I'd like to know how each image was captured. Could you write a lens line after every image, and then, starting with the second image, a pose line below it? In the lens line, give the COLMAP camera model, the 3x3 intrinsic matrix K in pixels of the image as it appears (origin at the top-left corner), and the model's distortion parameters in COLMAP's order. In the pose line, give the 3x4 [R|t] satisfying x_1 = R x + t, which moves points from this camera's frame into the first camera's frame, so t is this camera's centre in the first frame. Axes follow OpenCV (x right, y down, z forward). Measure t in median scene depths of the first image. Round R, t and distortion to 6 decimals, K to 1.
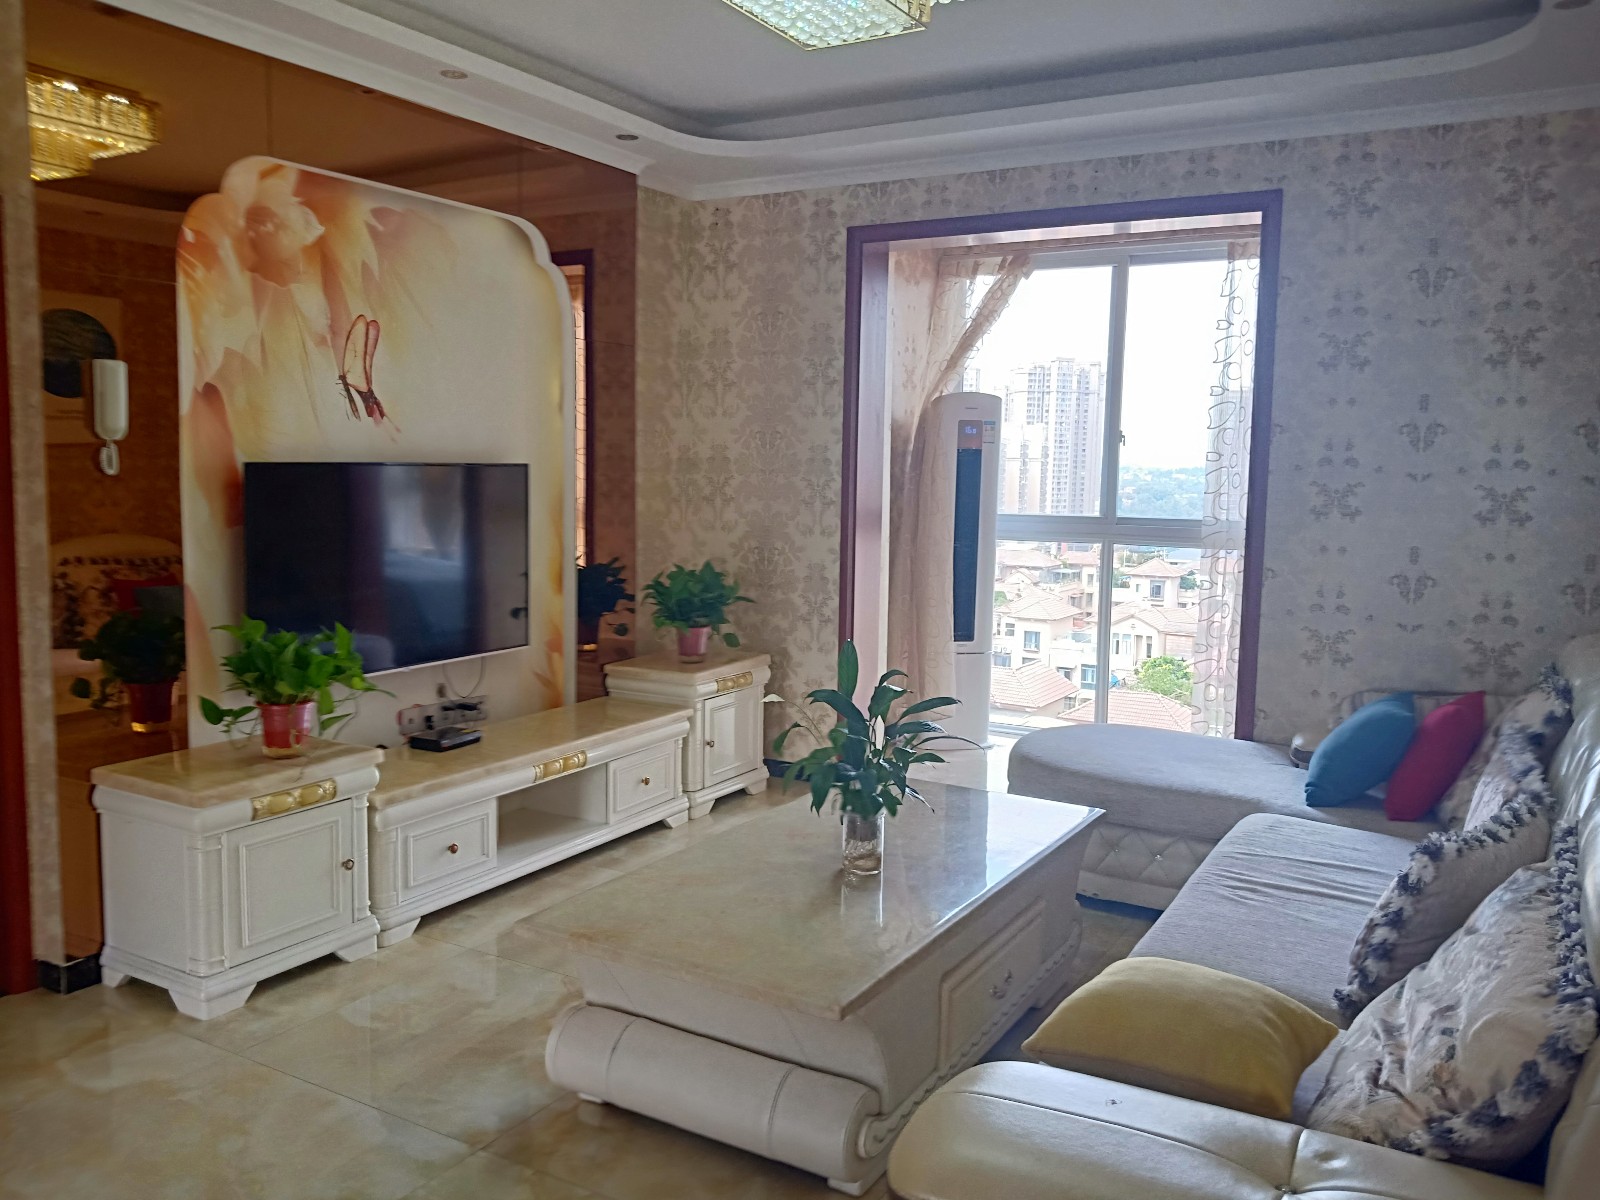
lens RADIAL K [[1273.6, 0, 795.0], [0, 1273.6, 595.3], [0, 0, 1]] dist [0.080462, -0.171143]
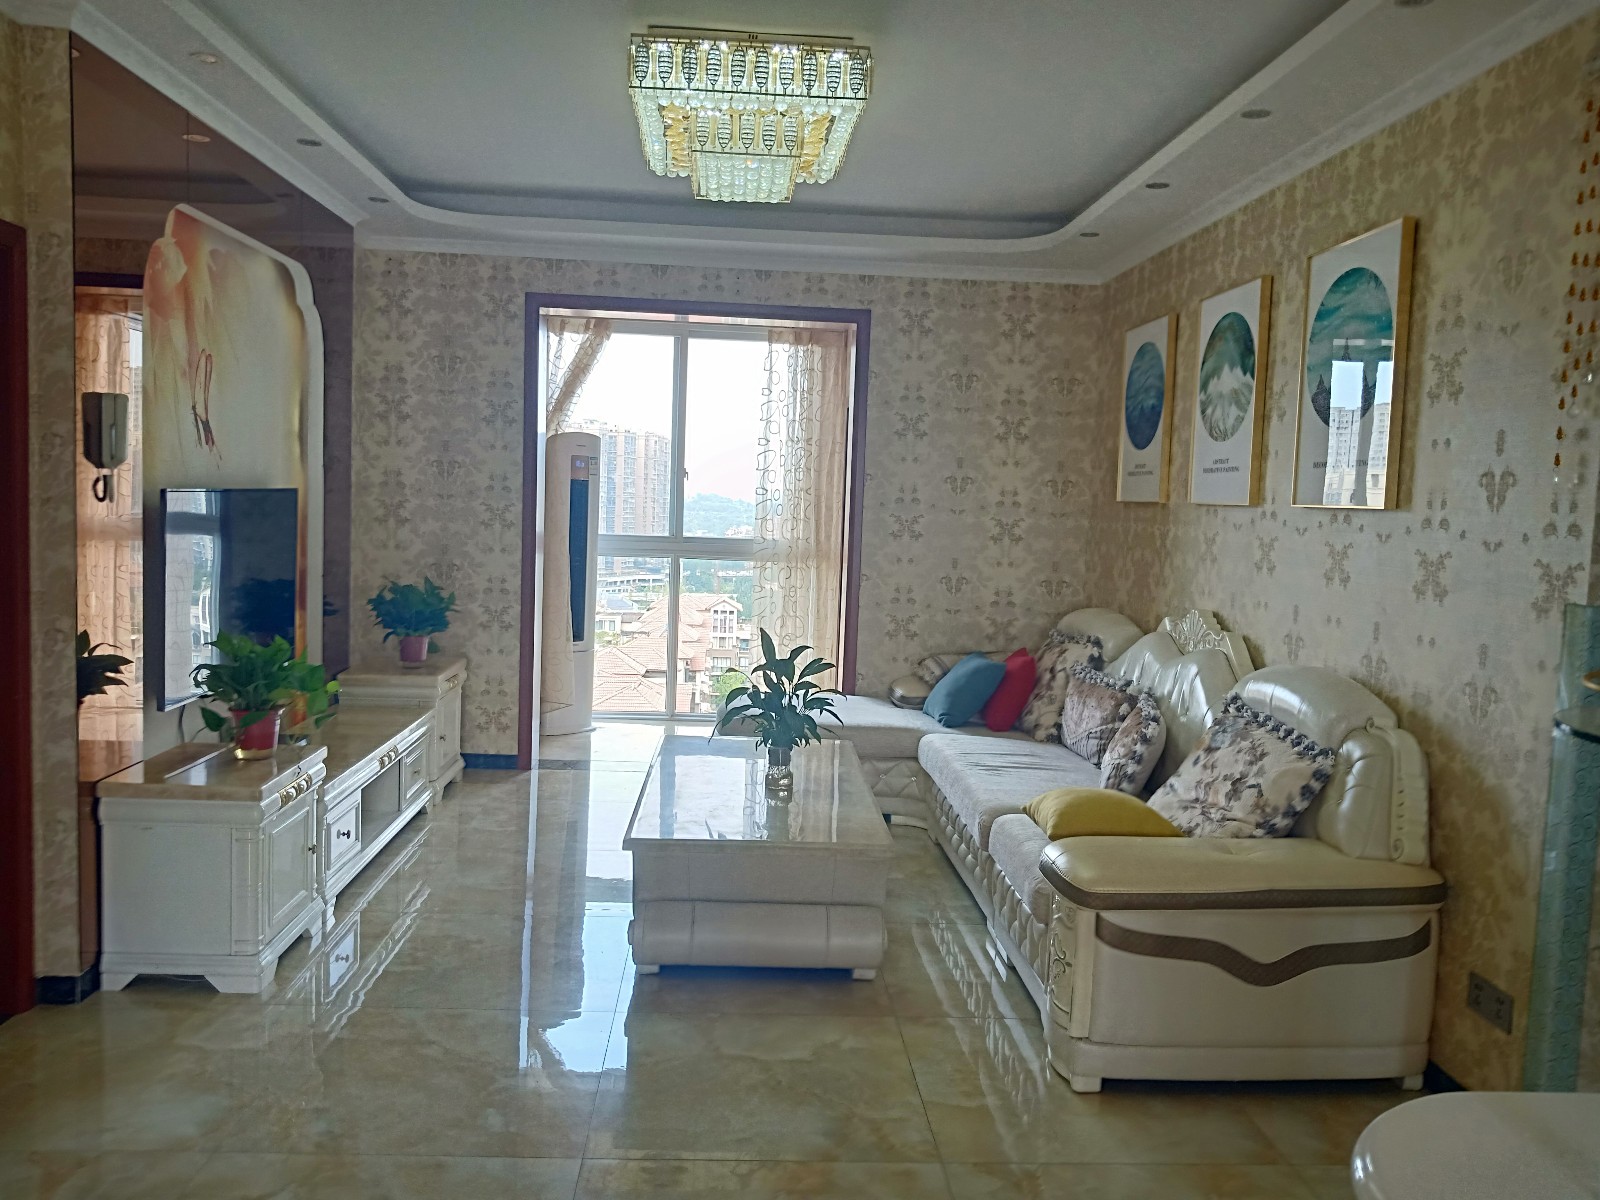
lens RADIAL K [[1255.1, 0, 800.0], [0, 1255.1, 600.0], [0, 0, 1]] dist [0.055163, -0.138712]
pose [[0.834545, -0.028652, 0.550194, -0.420374], [0.032865, 0.999457, 0.002198, 0.002385], [-0.549959, 0.016248, 0.835034, -0.112549]]
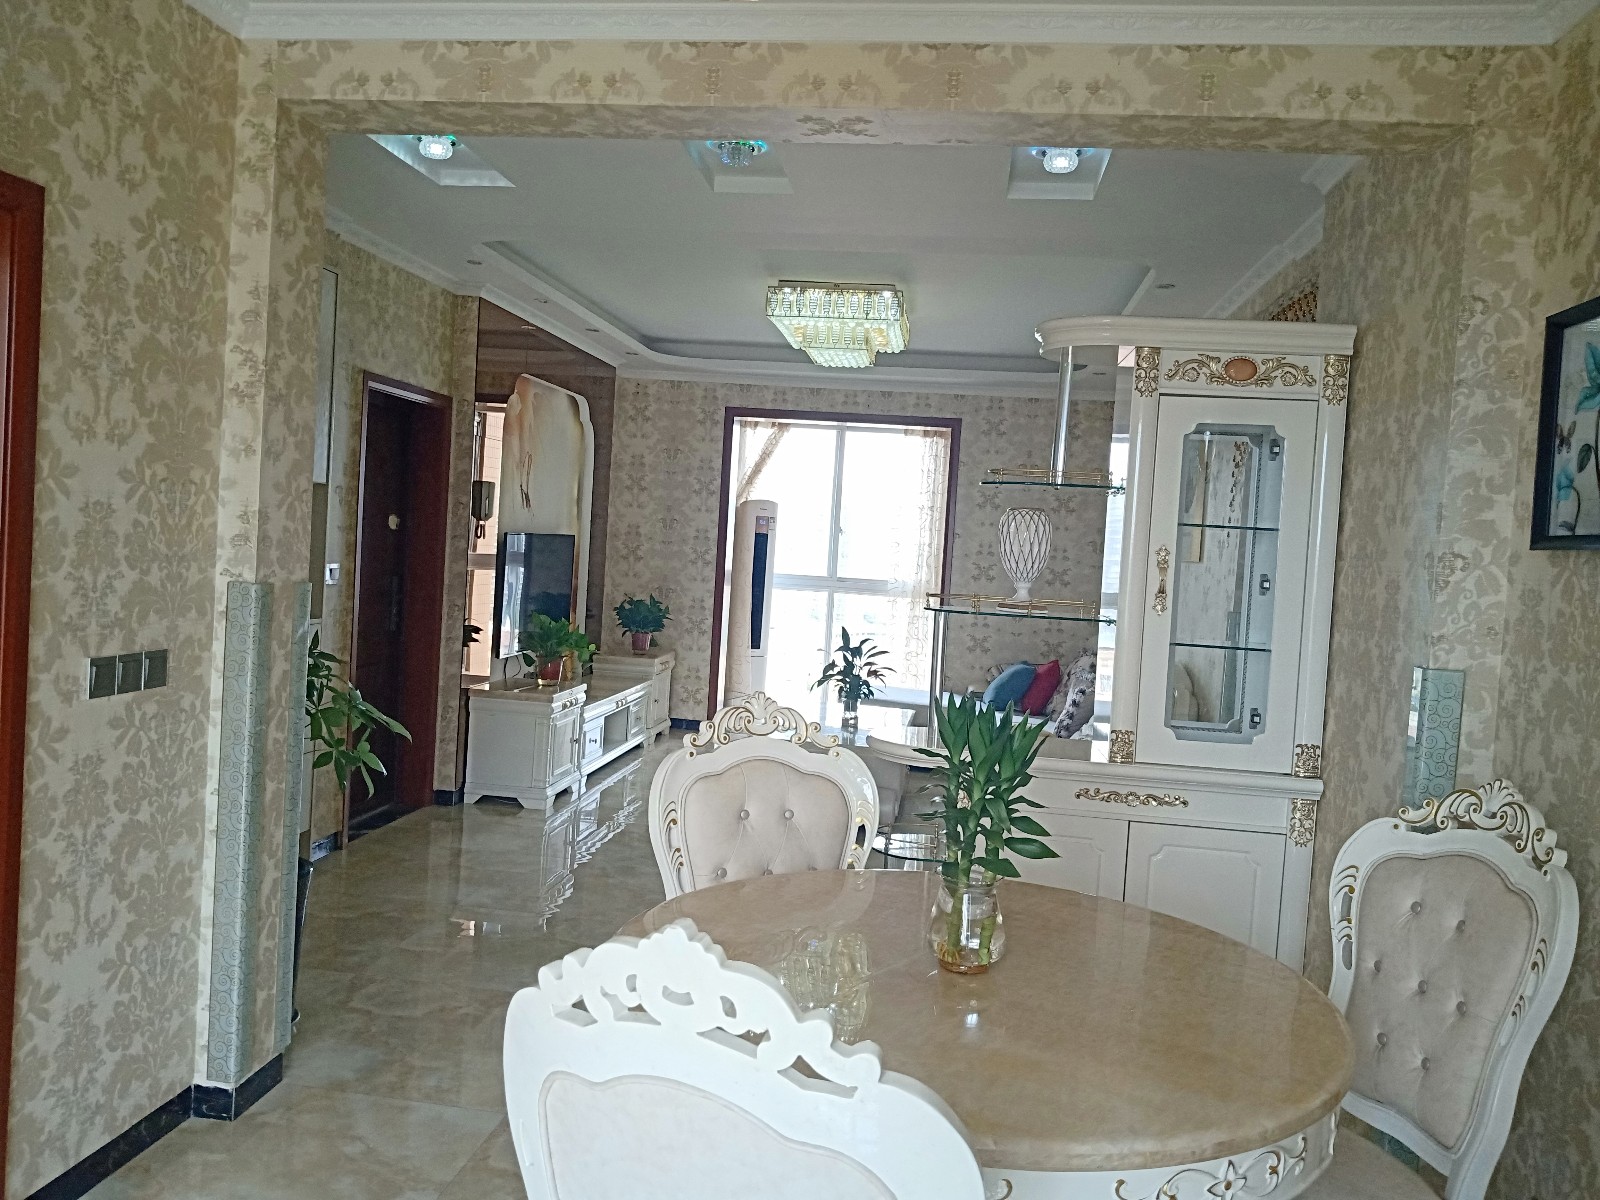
lens RADIAL K [[1237.9, 0, 800.0], [0, 1237.9, 600.0], [0, 0, 1]] dist [0.057691, -0.158289]
pose [[0.920827, 0.025002, 0.389168, -0.549410], [-0.008608, 0.999003, -0.043815, 0.053143], [-0.389875, 0.036996, 0.920124, -0.623952]]
